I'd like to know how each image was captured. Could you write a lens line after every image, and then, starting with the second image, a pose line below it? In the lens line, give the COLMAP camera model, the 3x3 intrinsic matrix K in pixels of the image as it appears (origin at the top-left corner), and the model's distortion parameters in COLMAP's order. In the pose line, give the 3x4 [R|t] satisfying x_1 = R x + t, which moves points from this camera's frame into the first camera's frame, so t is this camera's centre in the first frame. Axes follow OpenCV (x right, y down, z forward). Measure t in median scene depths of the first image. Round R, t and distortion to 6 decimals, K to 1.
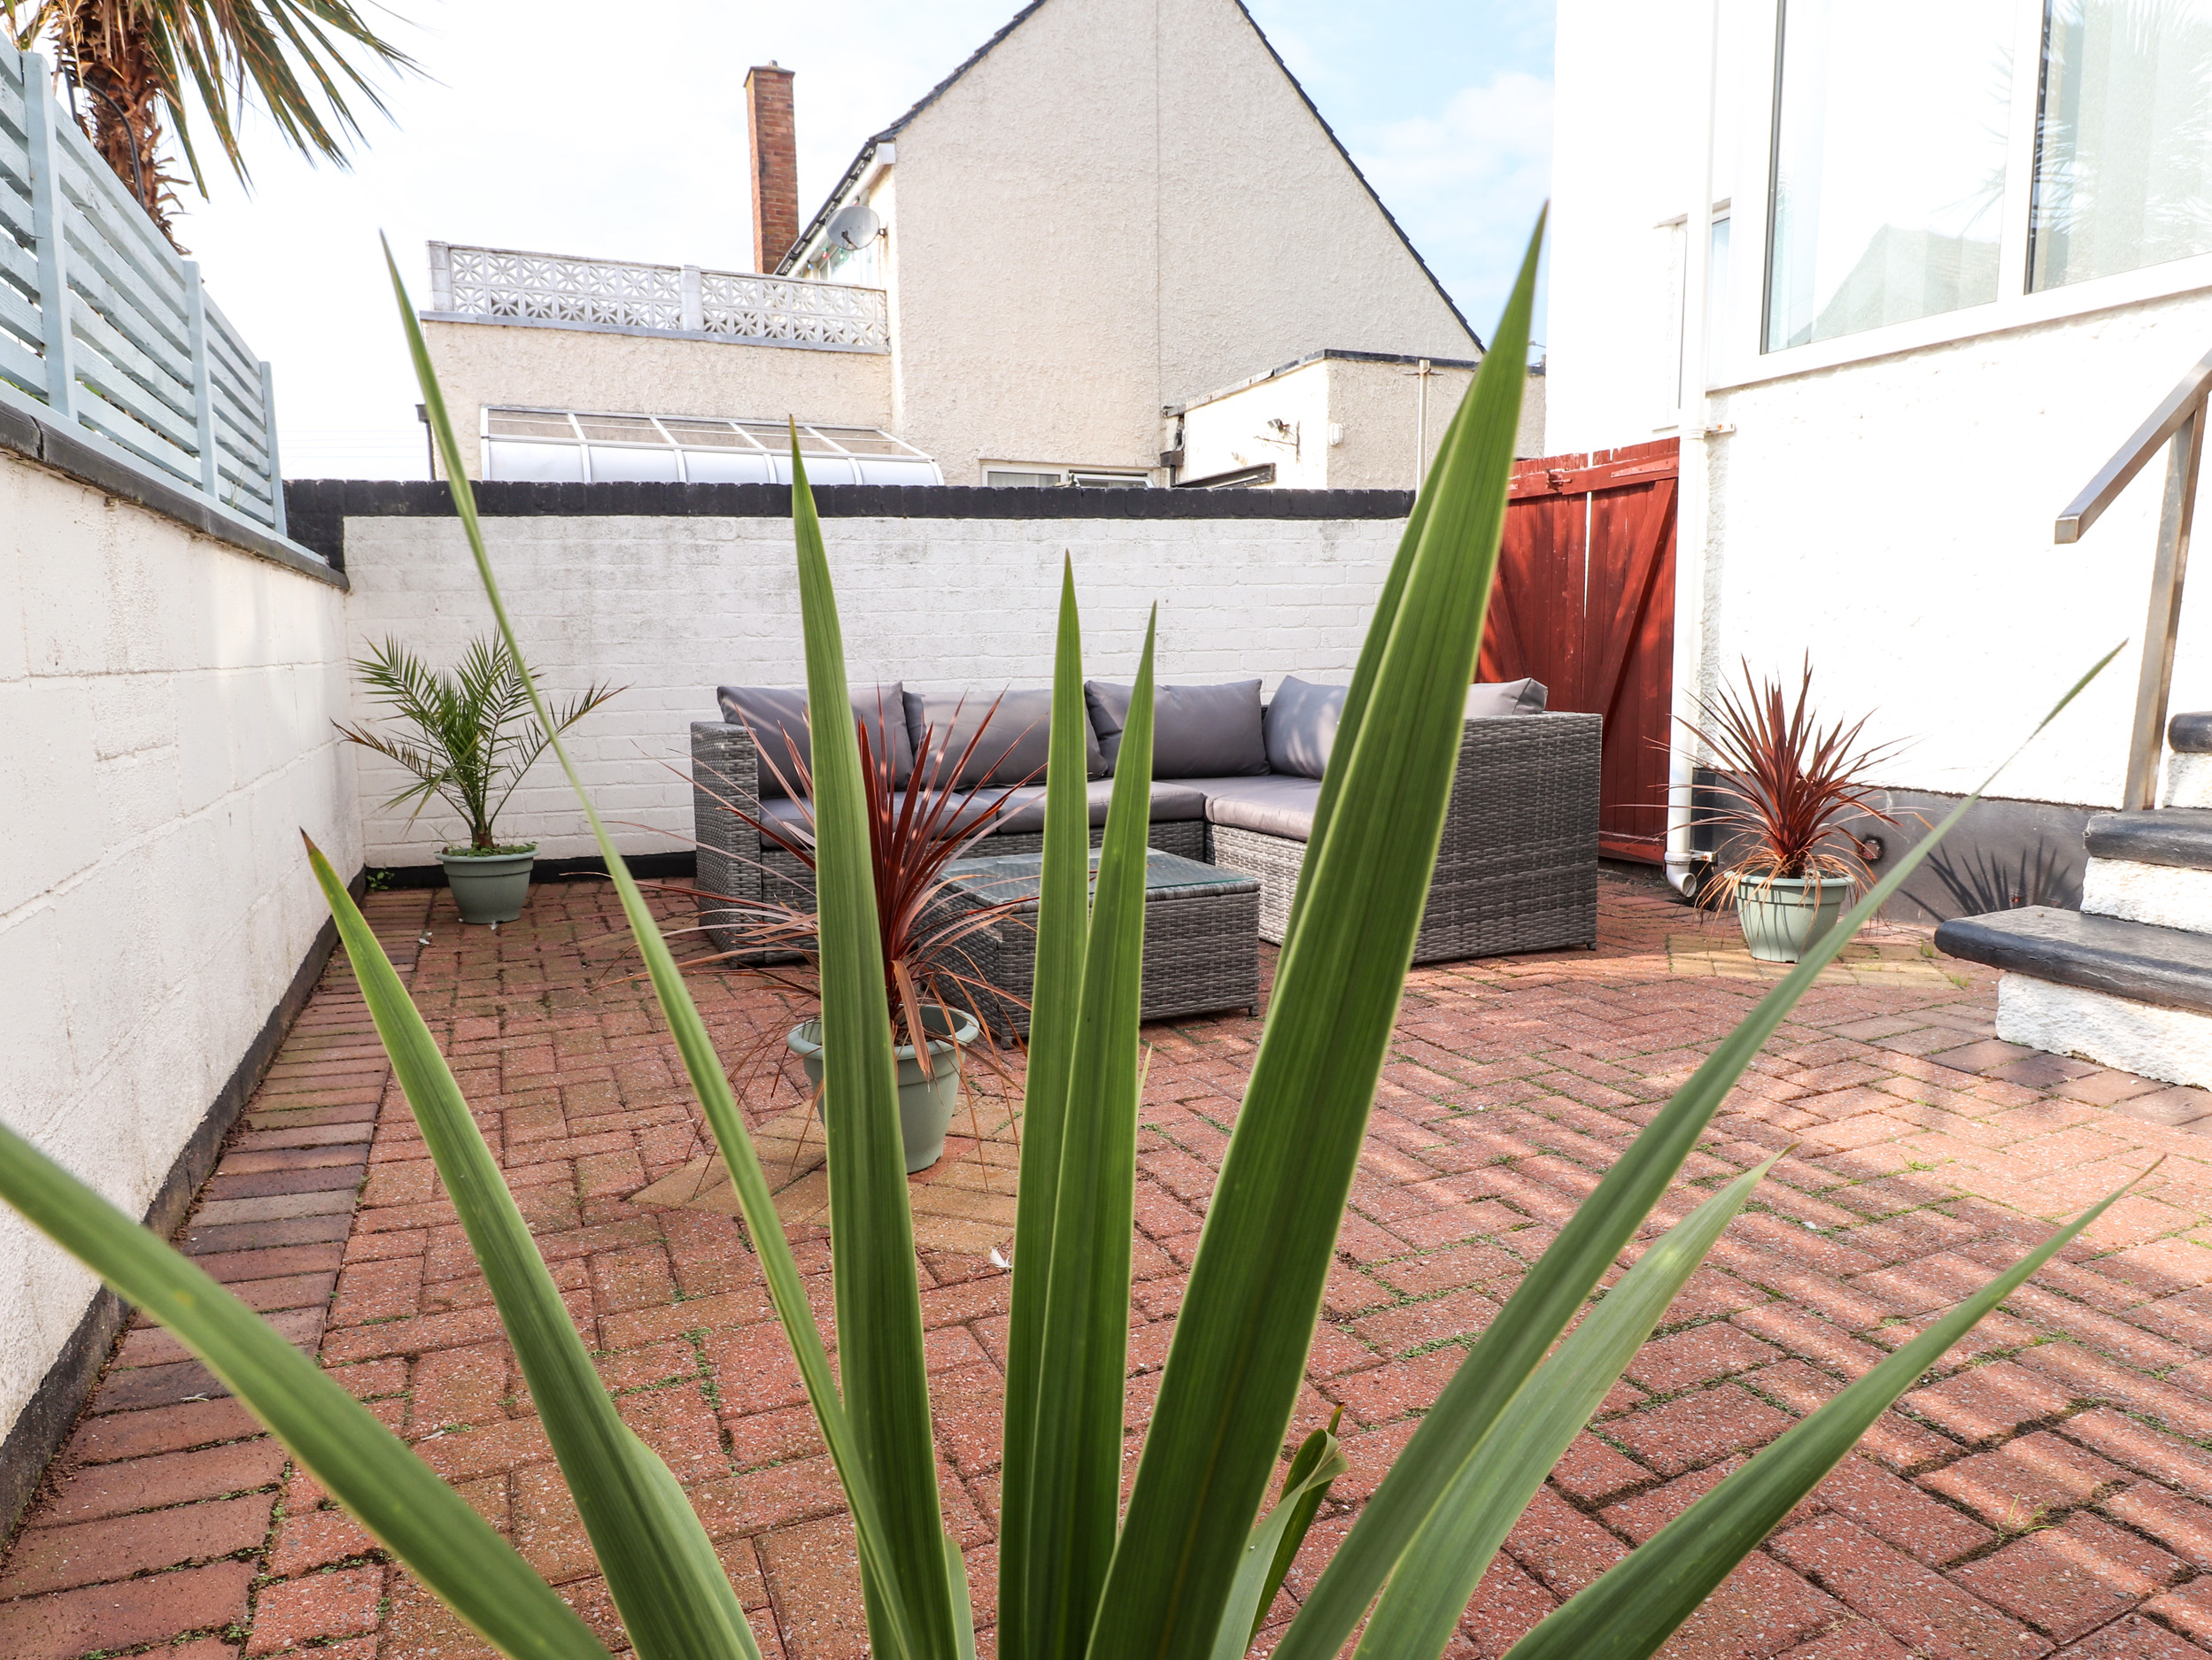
lens RADIAL K [[1390.5, 0, 1106.0], [0, 1390.5, 830.0], [0, 0, 1]] dist [0.006986, -0.012580]
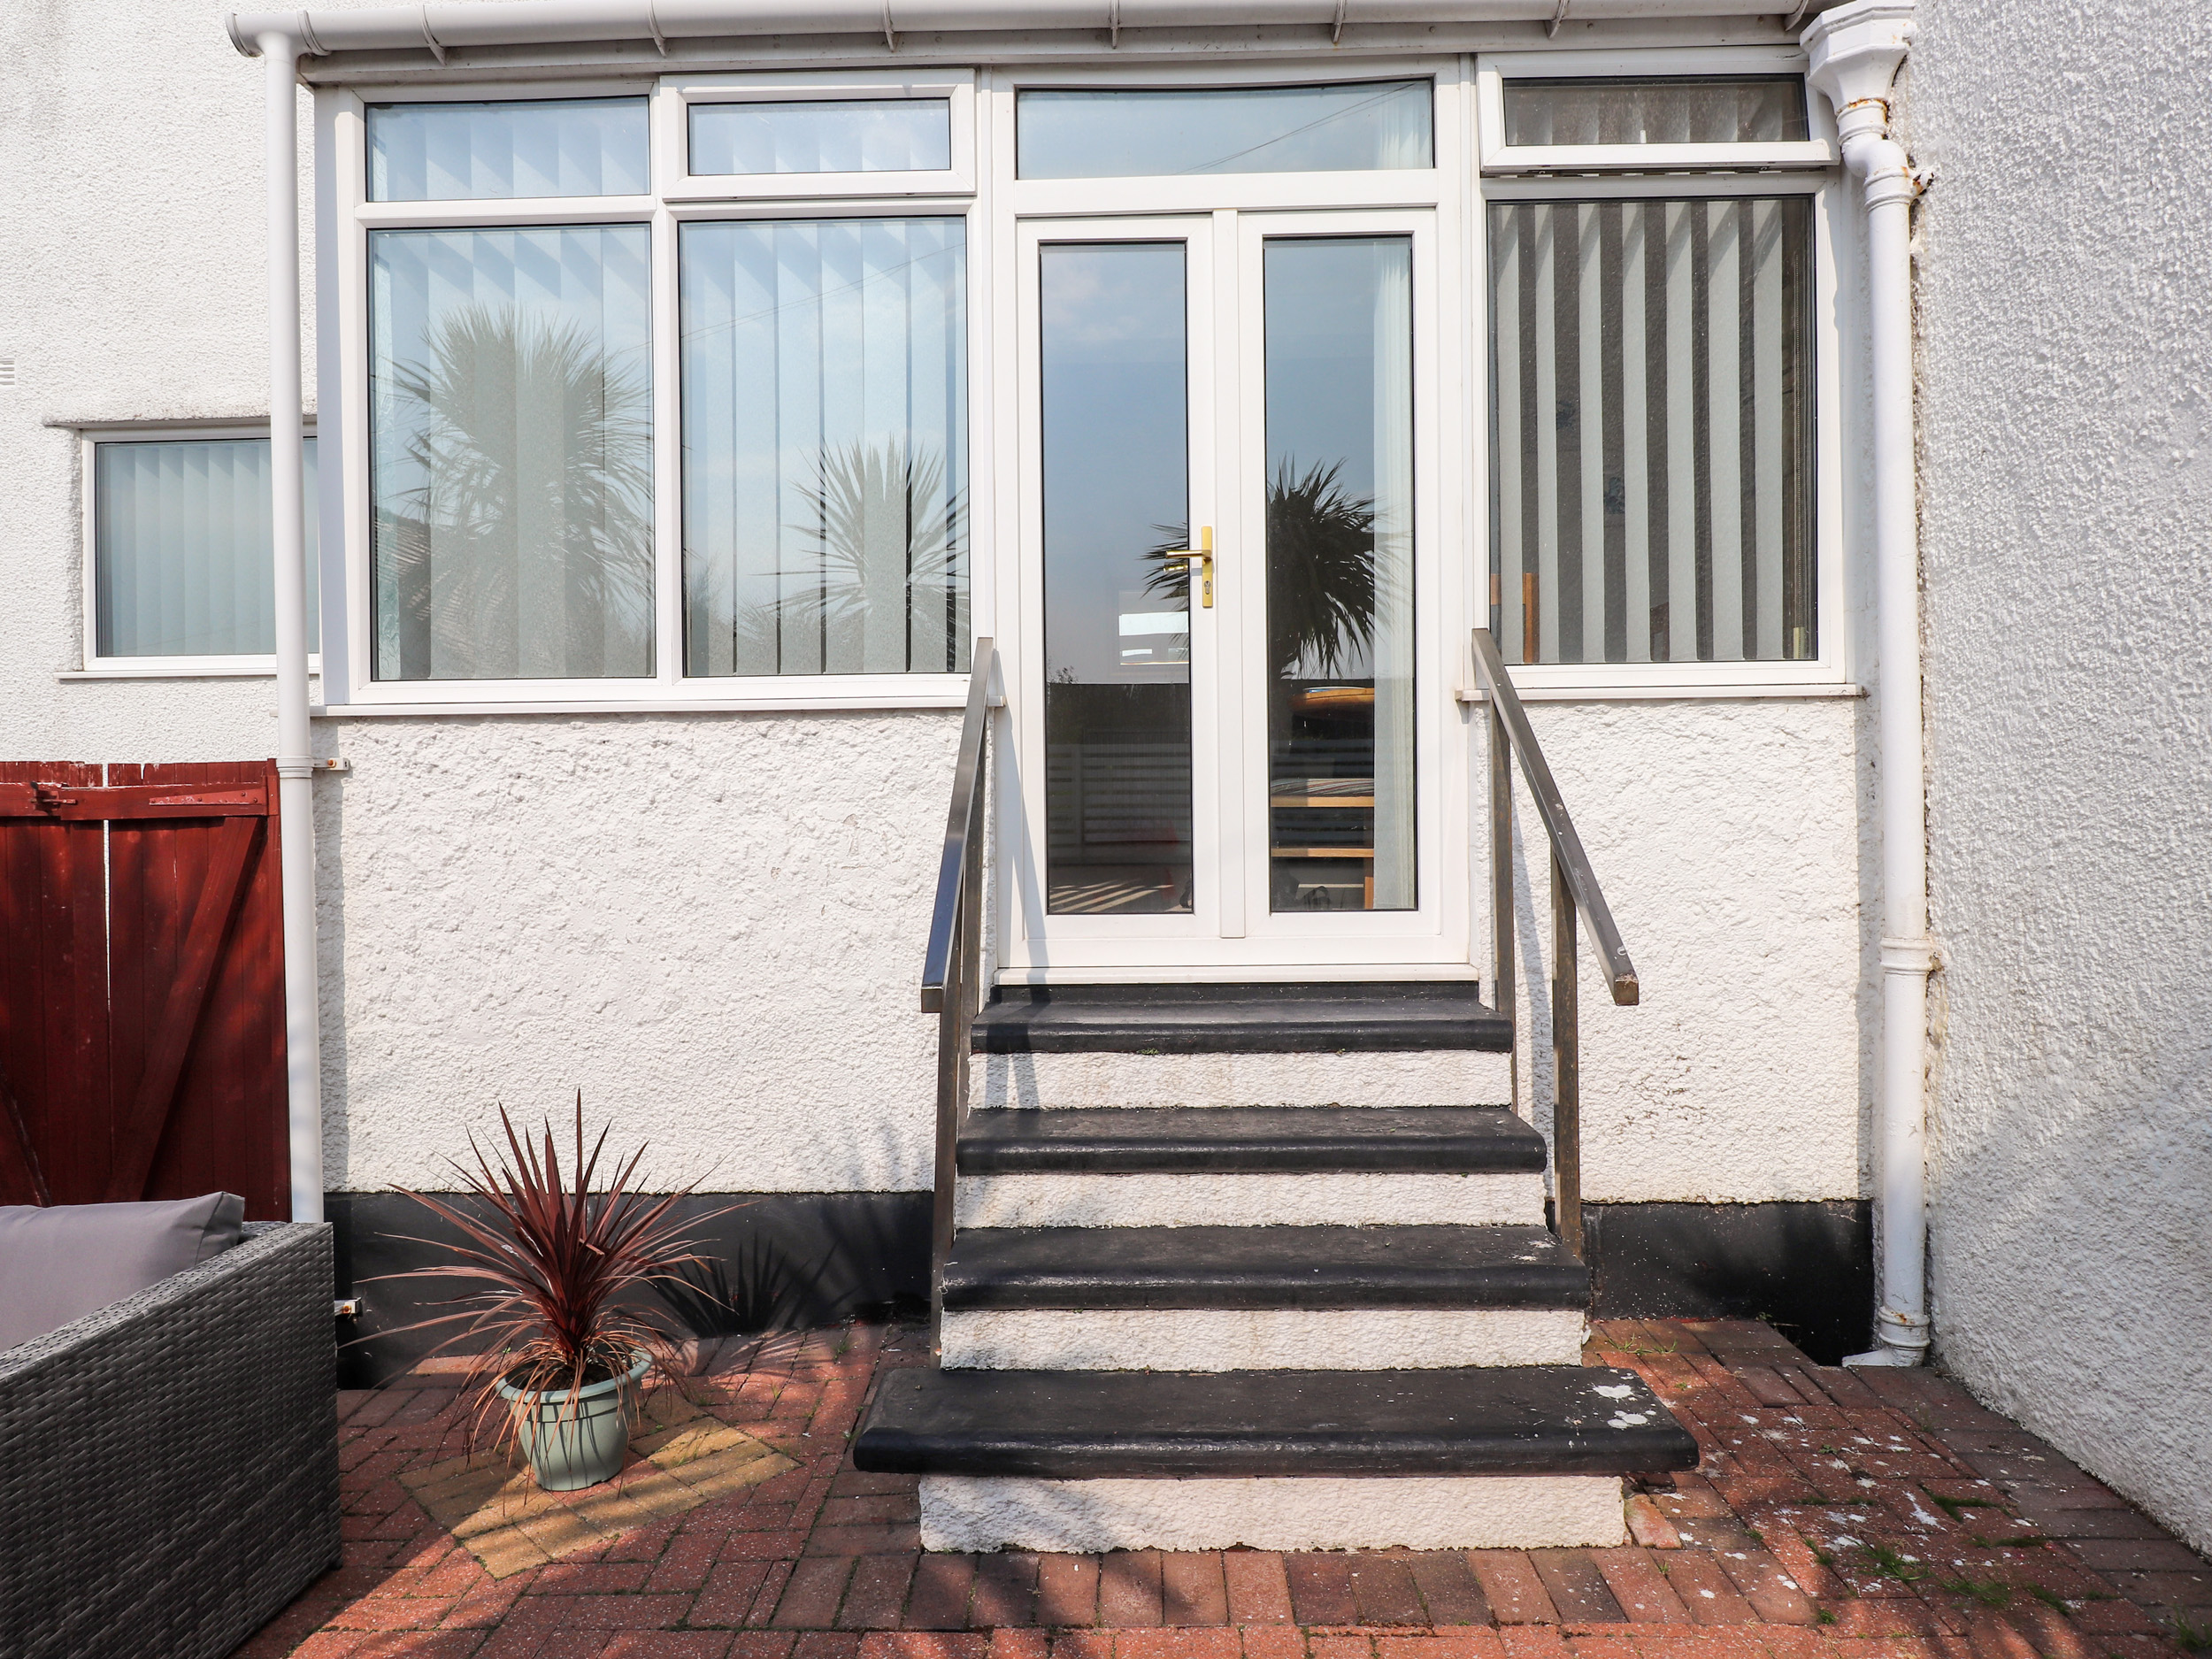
lens RADIAL K [[1390.6, 0, 1106.0], [0, 1390.6, 829.5], [0, 0, 1]] dist [0.006986, -0.012580]
pose [[0.440884, 0.001321, 0.897563, -0.069704], [0.117786, 0.991266, -0.059316, -0.135754], [-0.889802, 0.131872, 0.436878, 0.232340]]
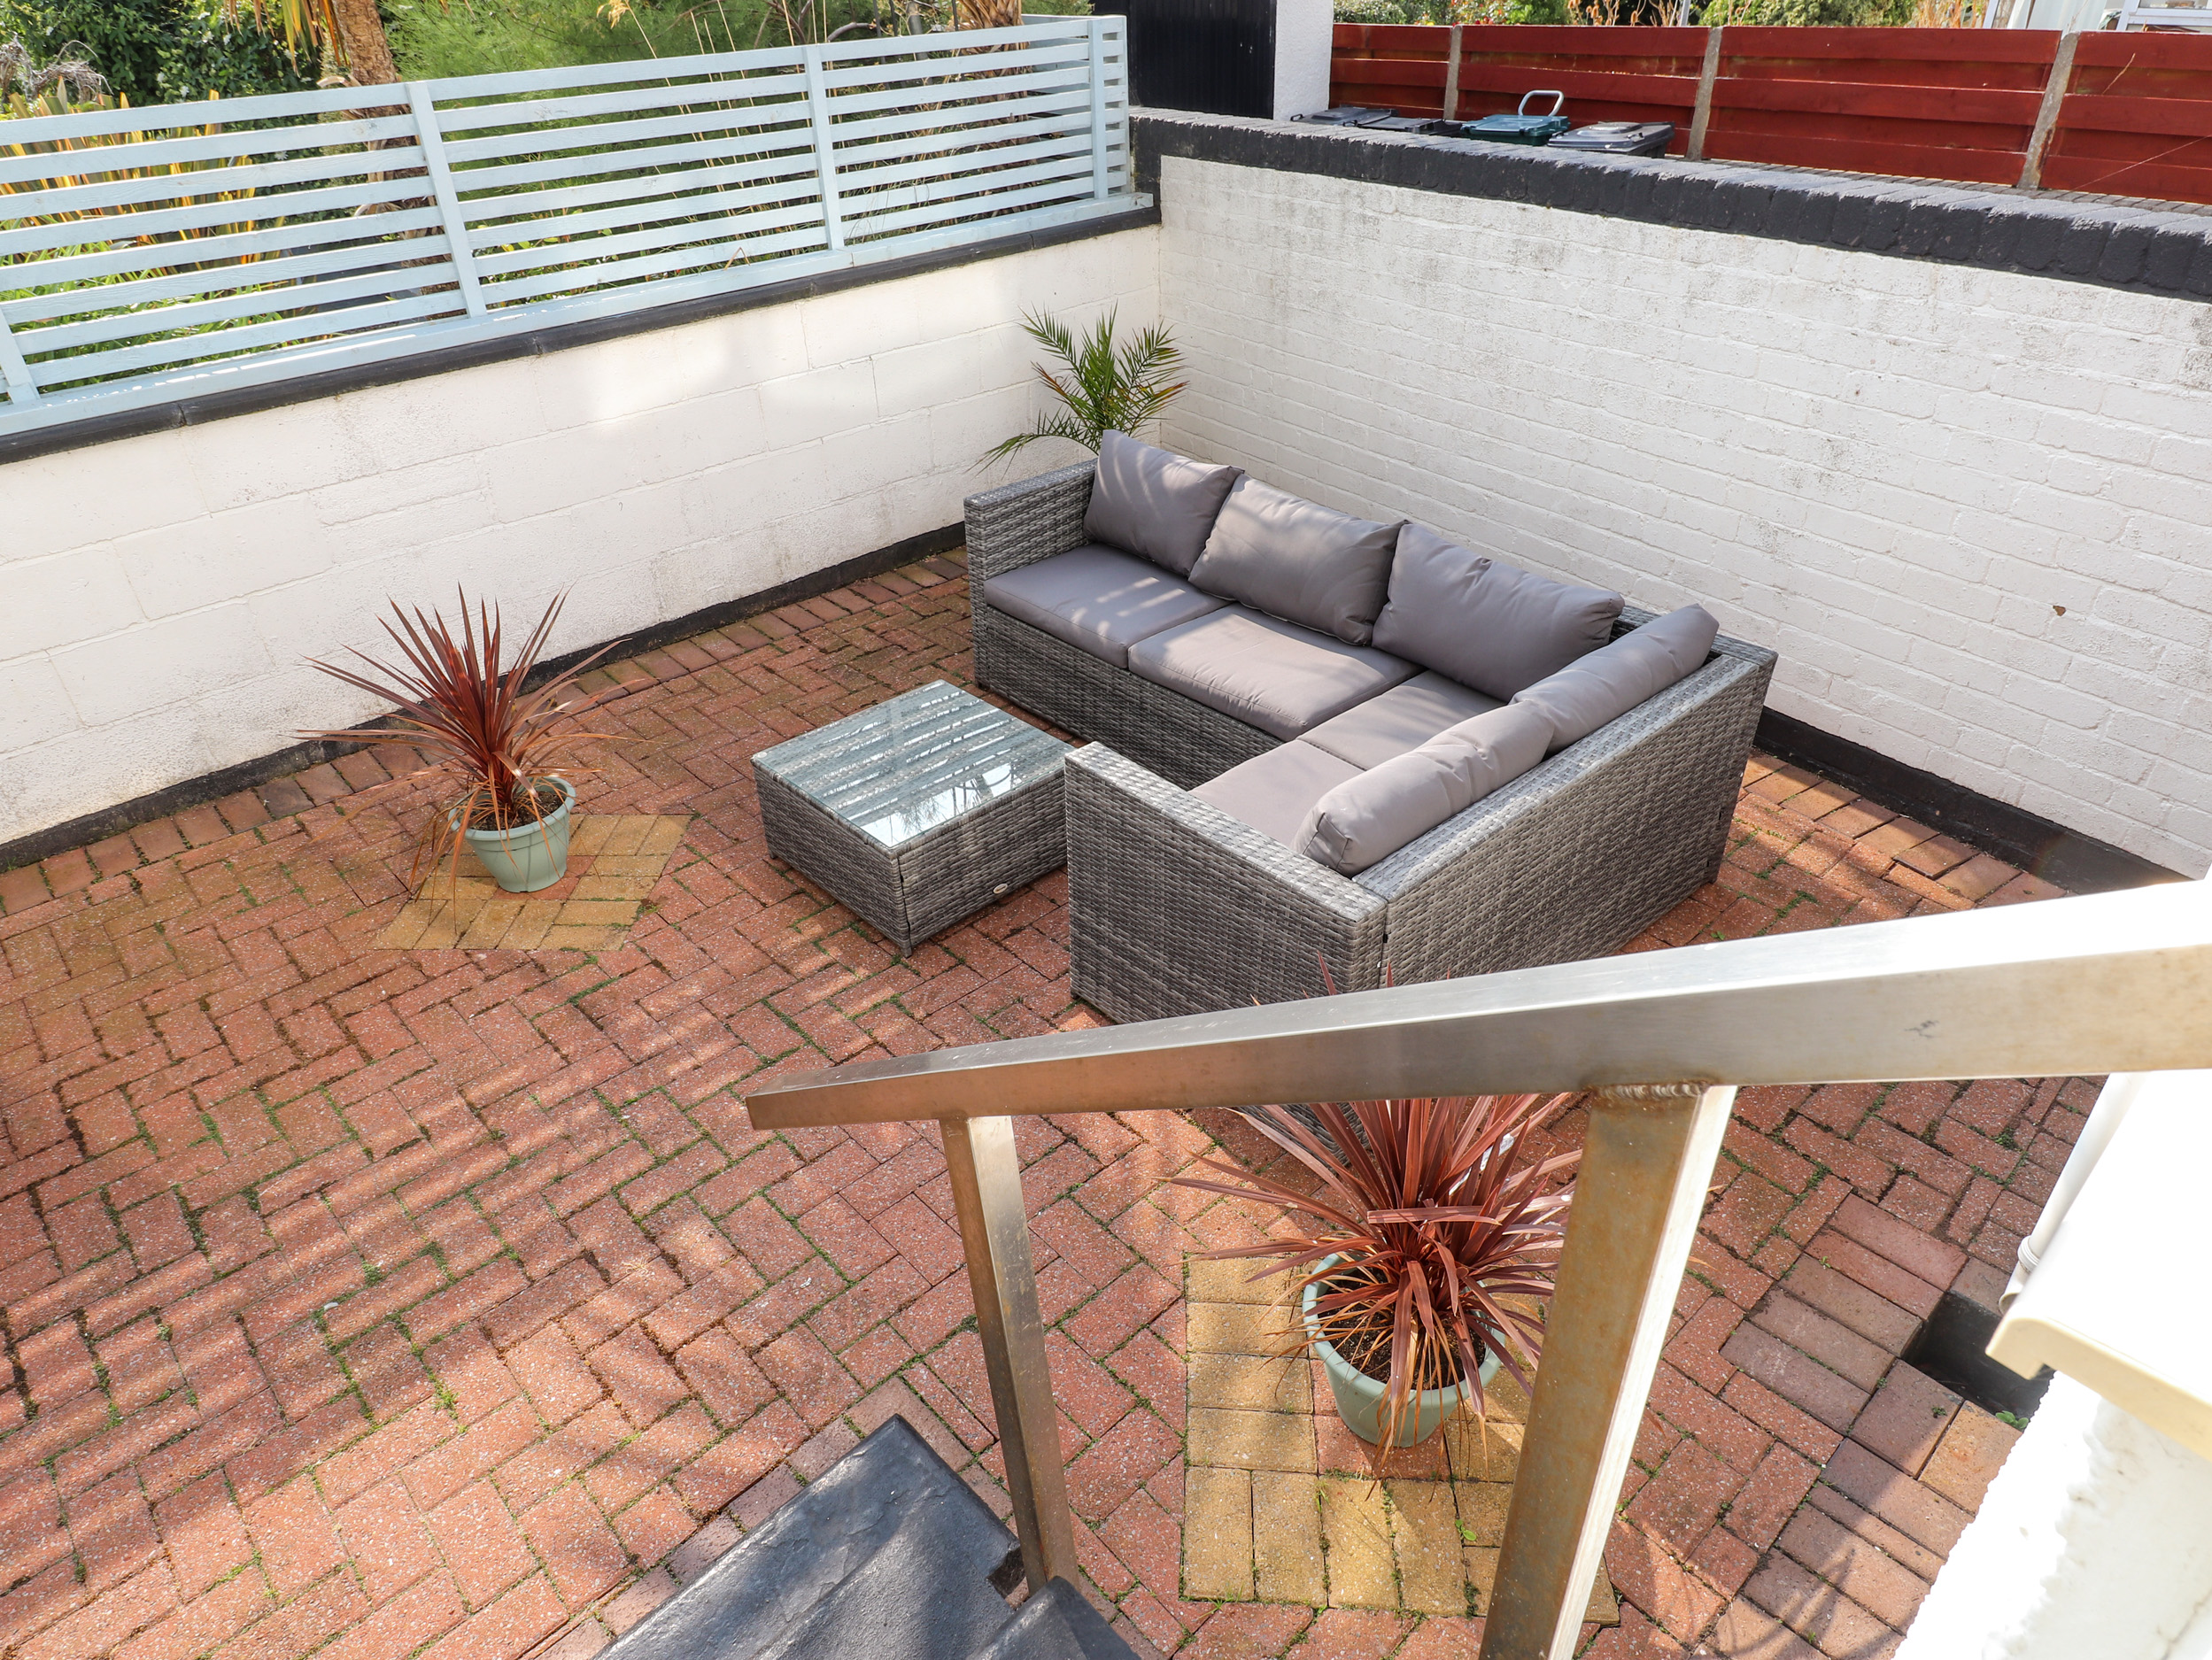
lens RADIAL K [[1381.7, 0, 1082.3], [0, 1381.7, 834.5], [0, 0, 1]] dist [-0.000453, -0.007434]
pose [[0.303150, 0.522655, -0.796826, 0.566488], [-0.089089, 0.848056, 0.522364, -0.306081], [0.948769, -0.087367, 0.303651, 0.493813]]
